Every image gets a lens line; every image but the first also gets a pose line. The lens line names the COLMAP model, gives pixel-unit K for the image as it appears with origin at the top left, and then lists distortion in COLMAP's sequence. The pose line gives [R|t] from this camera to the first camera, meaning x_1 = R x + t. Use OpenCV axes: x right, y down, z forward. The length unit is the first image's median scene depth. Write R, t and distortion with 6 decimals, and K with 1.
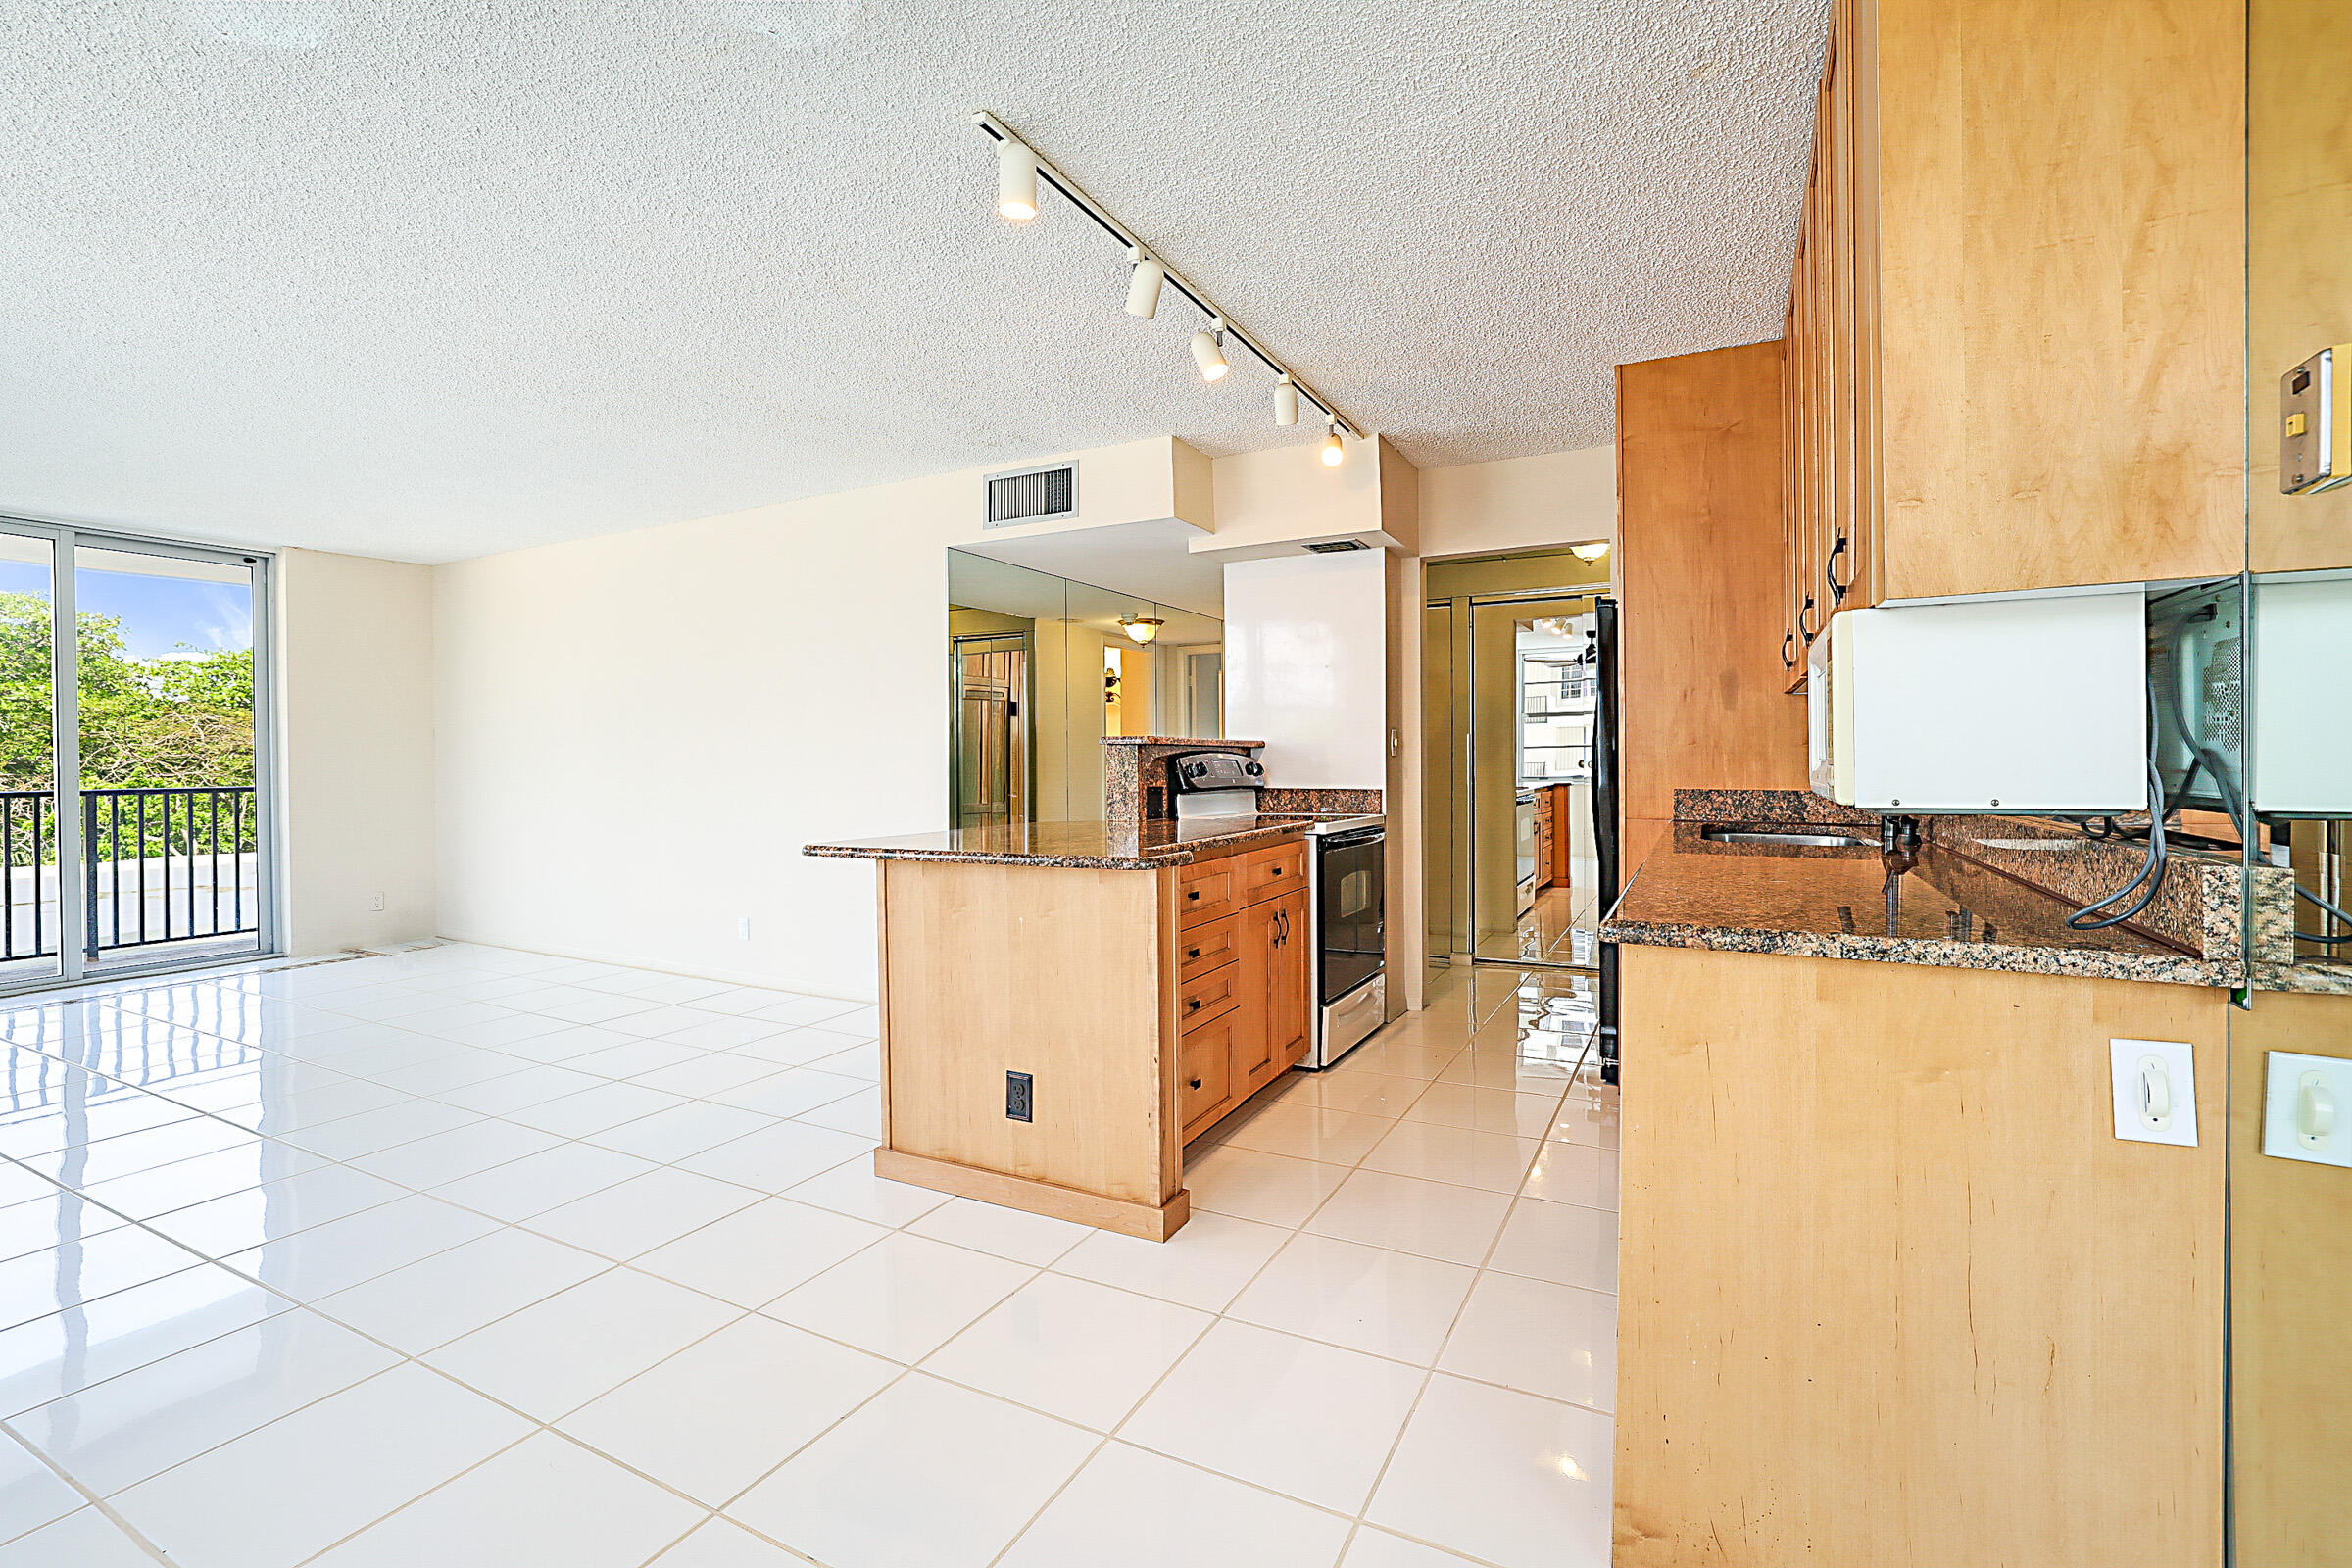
lens RADIAL K [[1037.7, 0, 1180.7], [0, 1037.7, 773.0], [0, 0, 1]] dist [-0.050095, 0.022377]
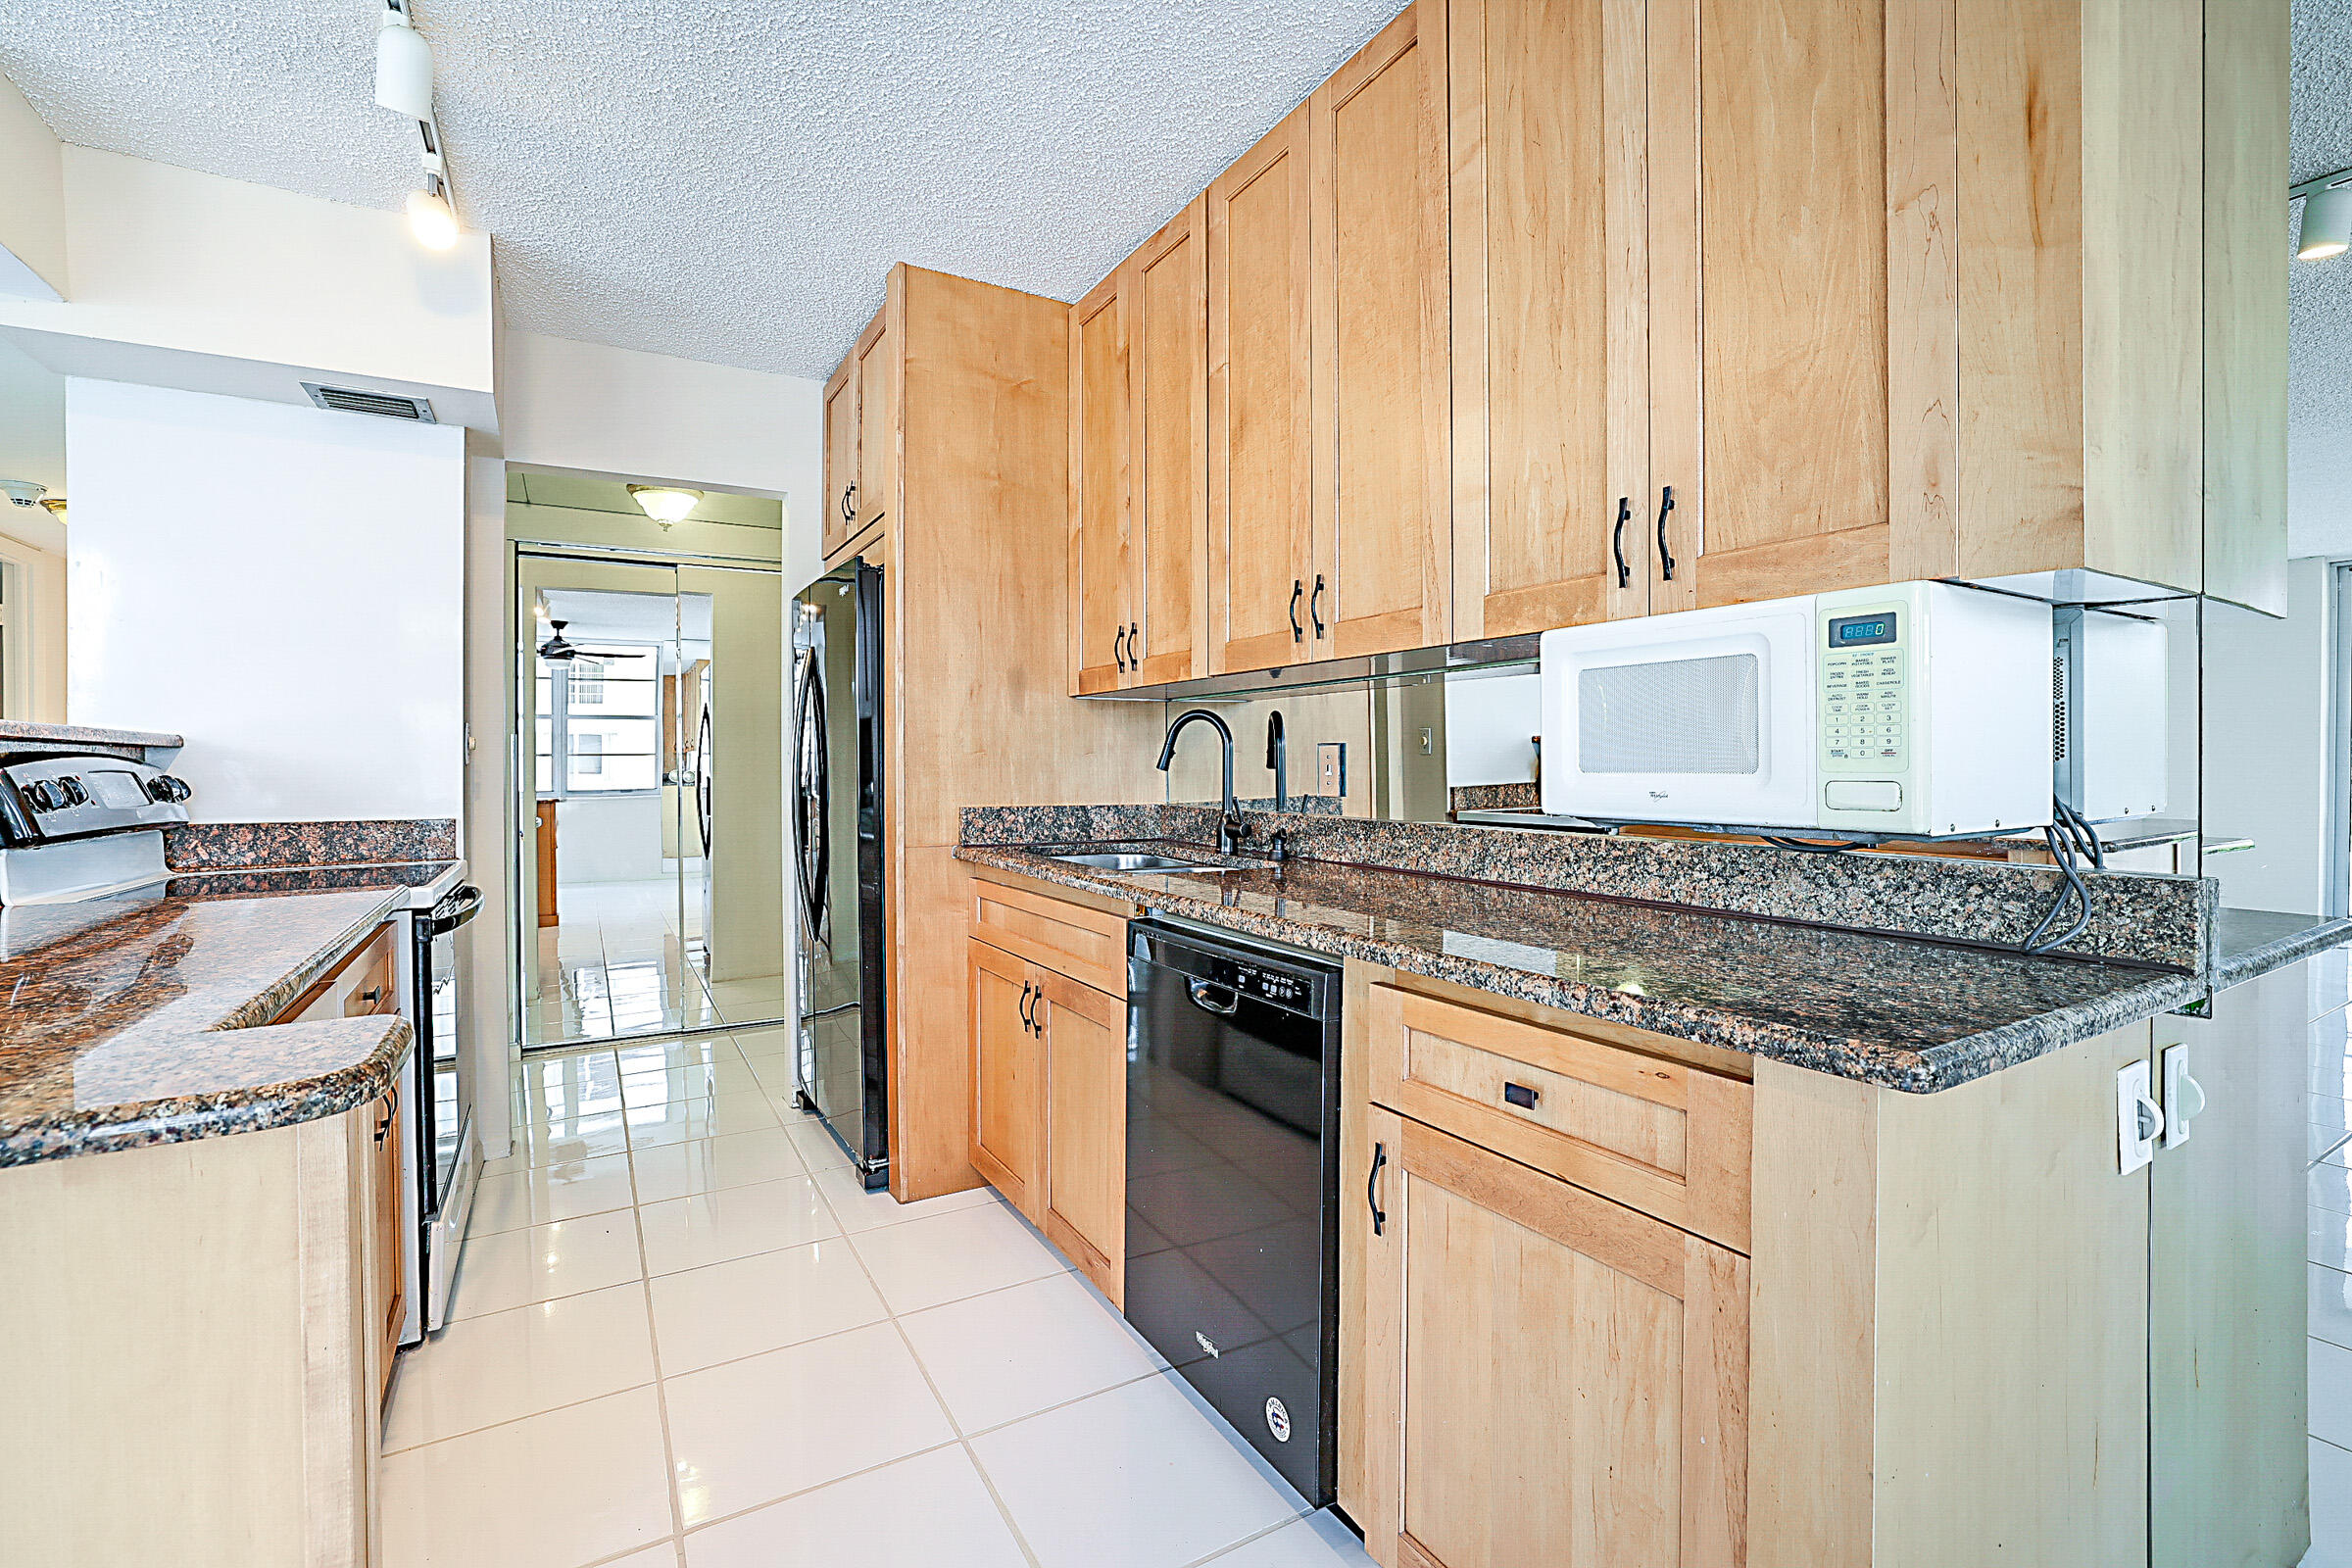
lens RADIAL K [[1019.8, 0, 1174.4], [0, 1019.8, 771.1], [0, 0, 1]] dist [-0.049669, 0.018991]
pose [[0.528174, 0.000124, 0.849136, -0.114778], [0.009588, 0.999935, -0.006110, -0.006742], [-0.849082, 0.011369, 0.528138, 0.442574]]
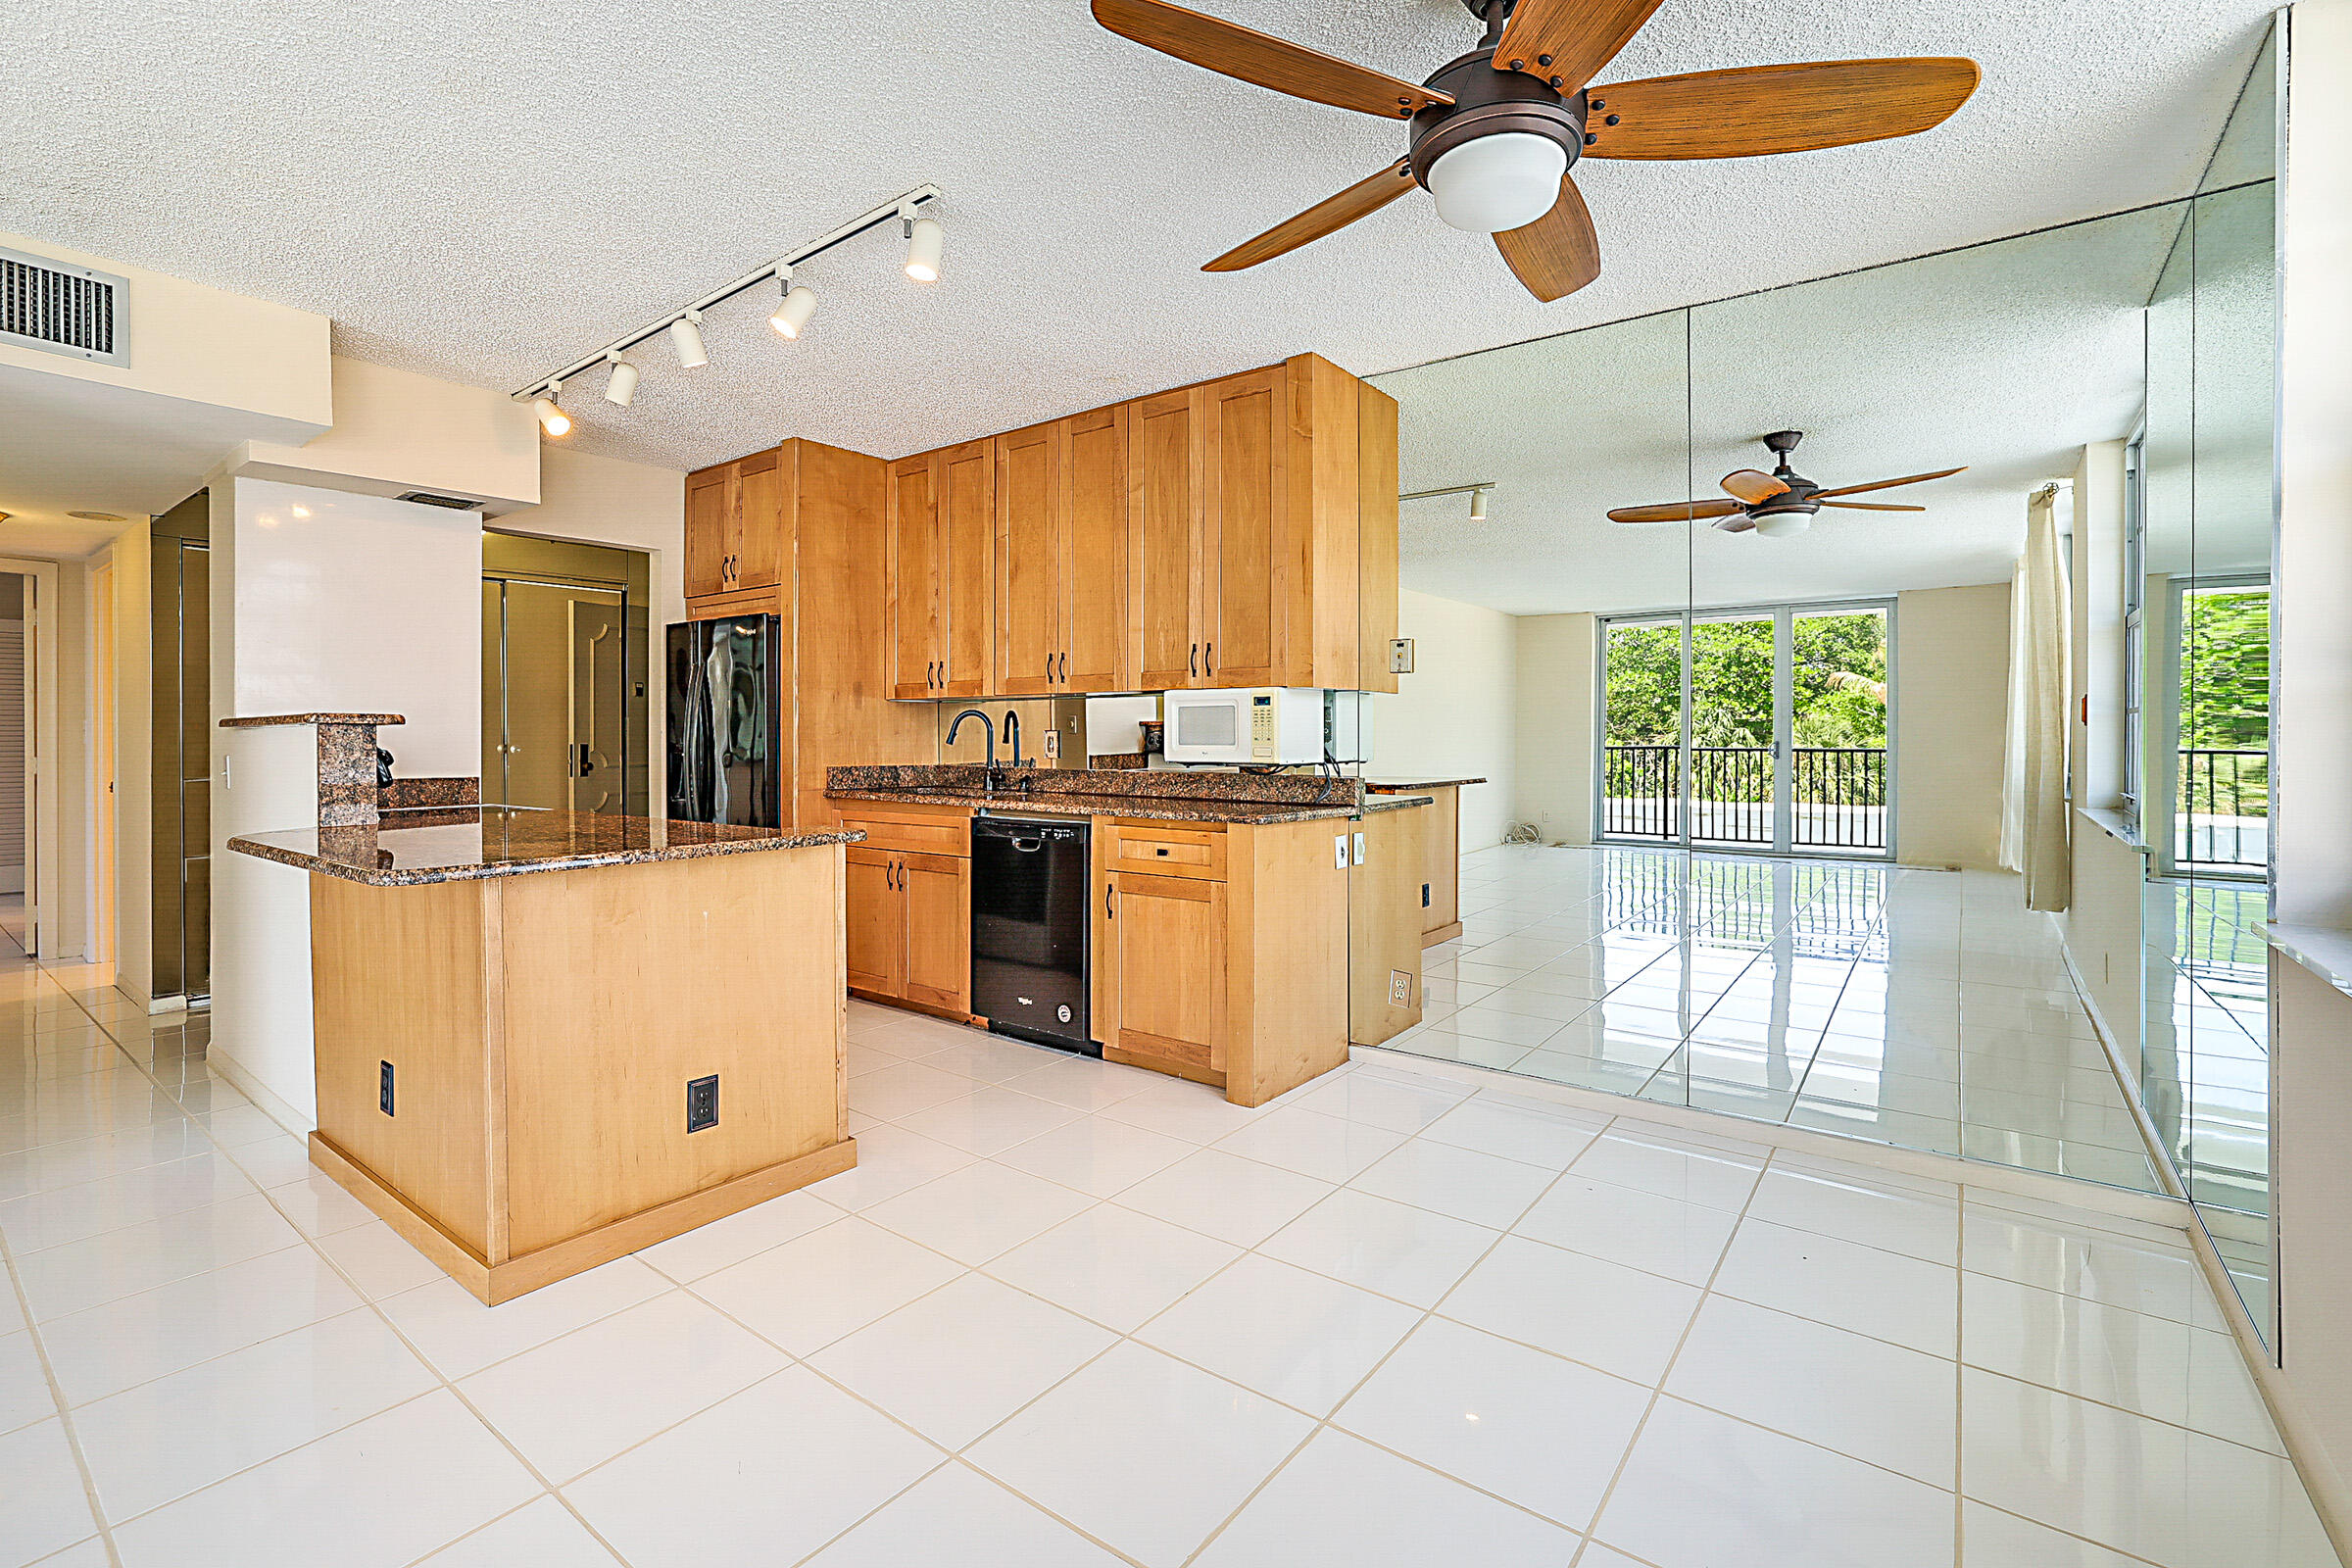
lens RADIAL K [[1053.2, 0, 1165.6], [0, 1053.2, 755.5], [0, 0, 1]] dist [-0.055680, 0.024402]
pose [[0.170423, -0.009407, 0.985326, -0.814434], [0.011110, 0.999909, 0.007625, -0.004803], [-0.985308, 0.009647, 0.170512, 0.338009]]
